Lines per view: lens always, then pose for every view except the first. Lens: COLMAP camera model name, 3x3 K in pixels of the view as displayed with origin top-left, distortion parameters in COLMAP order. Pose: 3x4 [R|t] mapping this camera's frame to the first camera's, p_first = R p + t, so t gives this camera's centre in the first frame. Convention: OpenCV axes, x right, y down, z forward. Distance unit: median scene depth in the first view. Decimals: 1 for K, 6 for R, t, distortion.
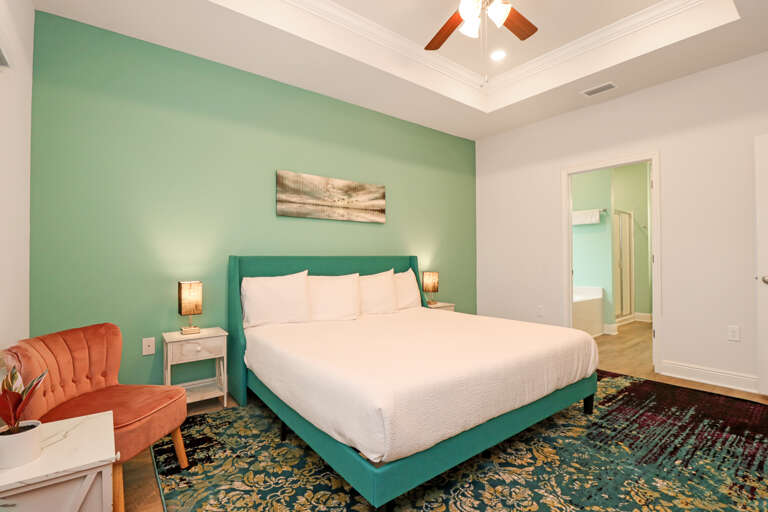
lens RADIAL K [[367.2, 0, 382.9], [0, 367.2, 251.6], [0, 0, 1]] dist [-0.001473, -0.000821]
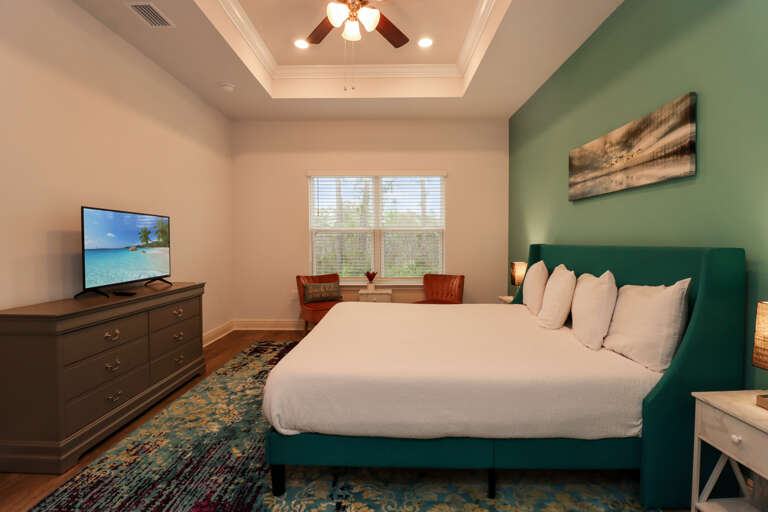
lens RADIAL K [[367.2, 0, 382.9], [0, 367.2, 251.6], [0, 0, 1]] dist [-0.001473, -0.000821]
pose [[-0.633446, 0.023376, -0.773434, 0.673768], [0.011844, 0.999719, 0.020515, 0.004337], [0.773696, 0.003835, -0.633545, 1.117334]]
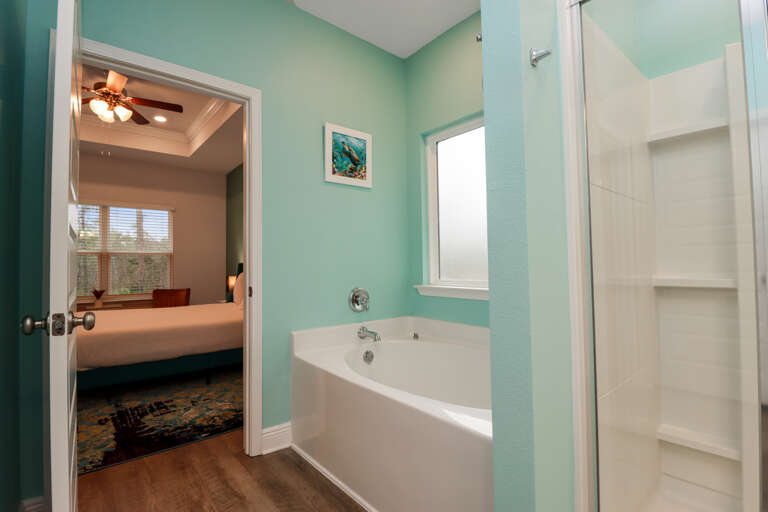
lens RADIAL K [[367.2, 0, 382.9], [0, 367.2, 251.6], [0, 0, 1]] dist [-0.001473, -0.000821]
pose [[0.022445, -0.034439, -0.999155, 1.181283], [0.027411, 0.999052, -0.033820, 0.030260], [0.999372, -0.026629, 0.023368, 1.359248]]
